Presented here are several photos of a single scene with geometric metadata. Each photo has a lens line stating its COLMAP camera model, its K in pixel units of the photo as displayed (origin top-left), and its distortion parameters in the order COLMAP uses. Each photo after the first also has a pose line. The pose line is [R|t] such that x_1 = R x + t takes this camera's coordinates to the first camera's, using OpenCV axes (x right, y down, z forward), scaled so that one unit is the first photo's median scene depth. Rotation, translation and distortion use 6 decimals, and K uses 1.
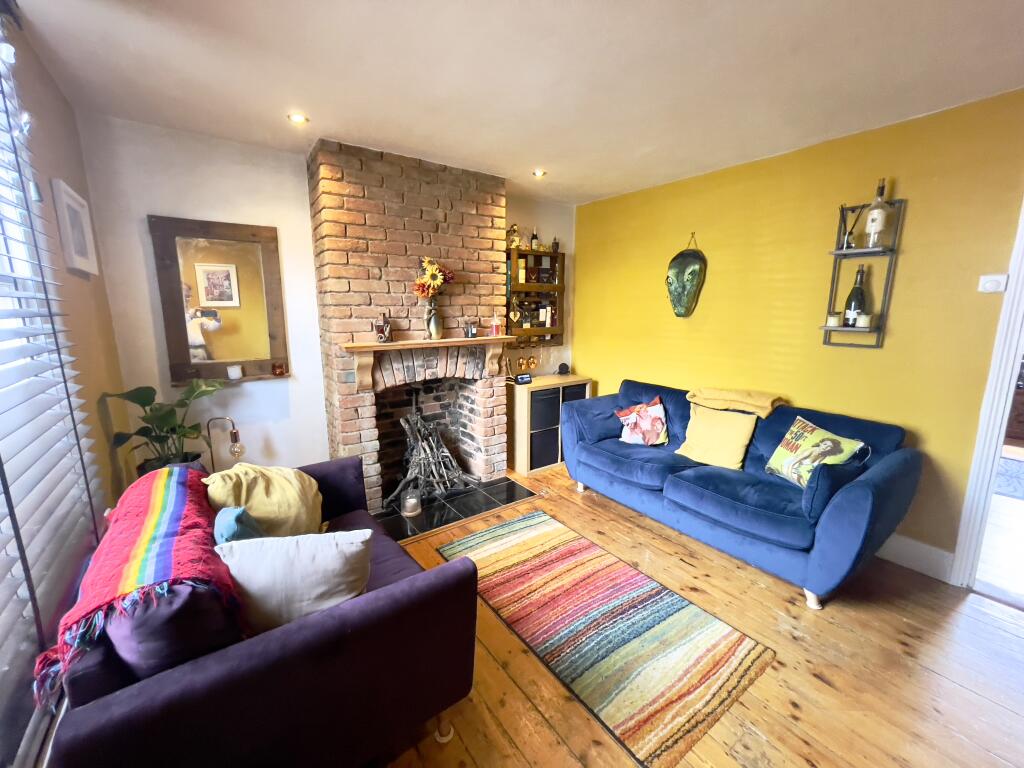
lens RADIAL K [[418.3, 0, 509.3], [0, 418.3, 384.9], [0, 0, 1]] dist [-0.000146, 0.000185]
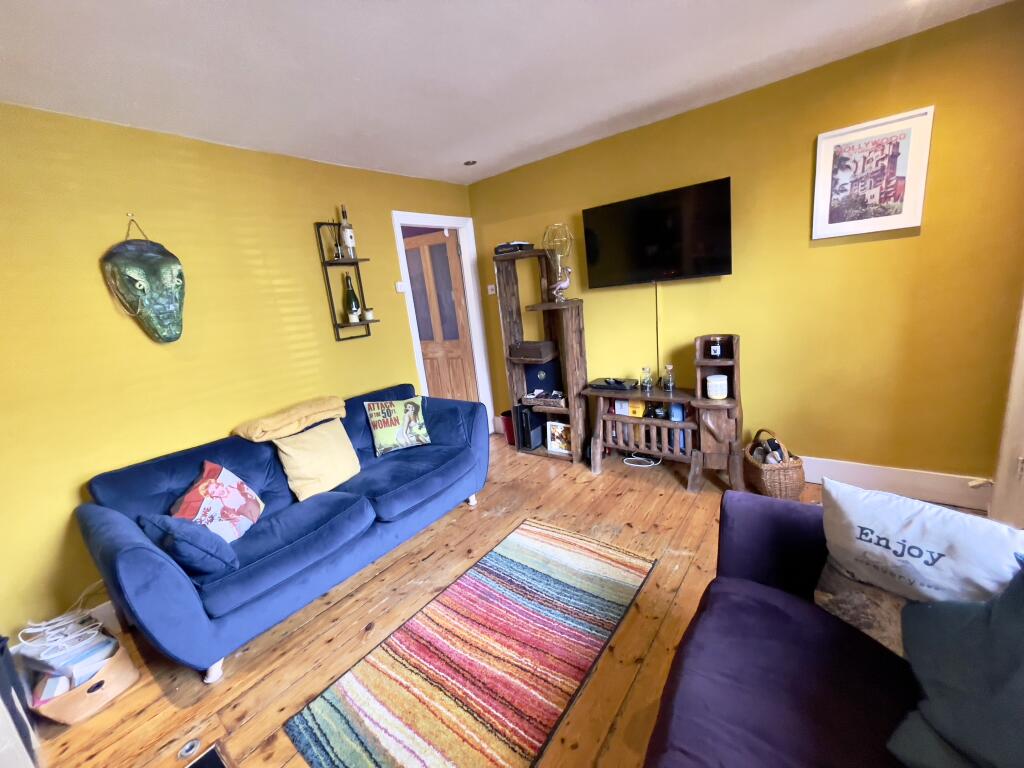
lens RADIAL K [[418.3, 0, 509.3], [0, 418.3, 384.9], [0, 0, 1]] dist [-0.000146, 0.000185]
pose [[-0.283994, -0.180061, 0.941767, -0.441543], [0.285387, 0.921818, 0.262306, -0.141912], [-0.915370, 0.343262, -0.210404, 0.794248]]
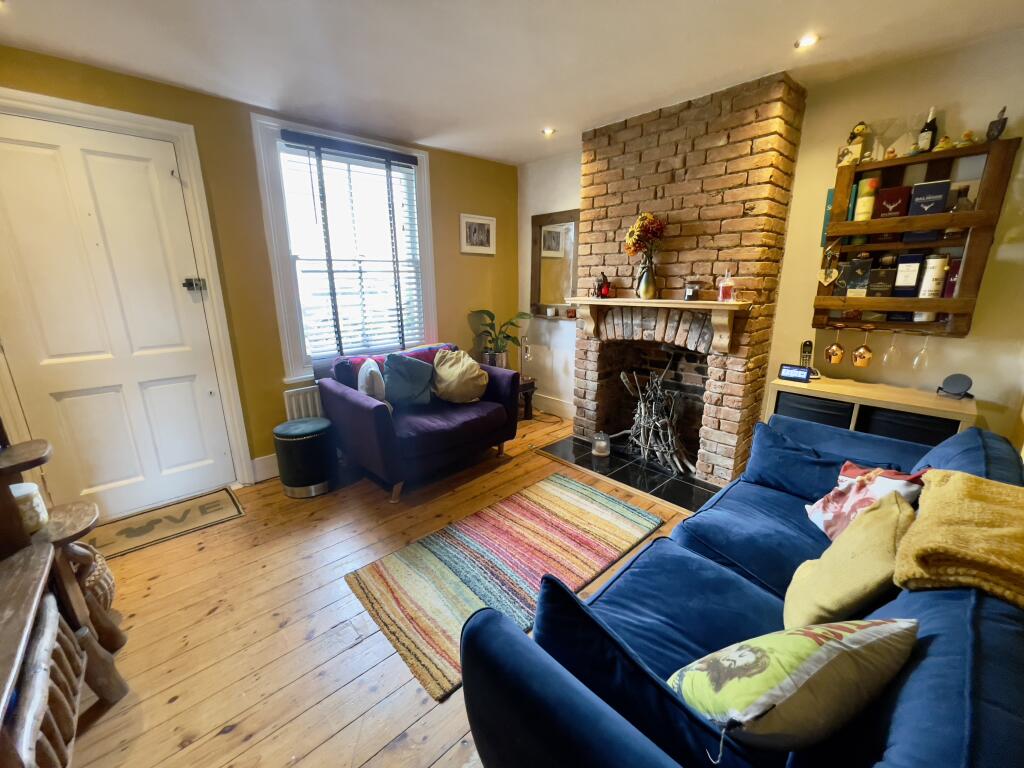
lens RADIAL K [[418.3, 0, 509.3], [0, 418.3, 384.9], [0, 0, 1]] dist [-0.000146, 0.000185]
pose [[0.116314, 0.247424, -0.961900, 0.828765], [-0.174913, 0.958440, 0.225383, -0.086865], [0.977689, 0.142033, 0.154758, 0.604945]]
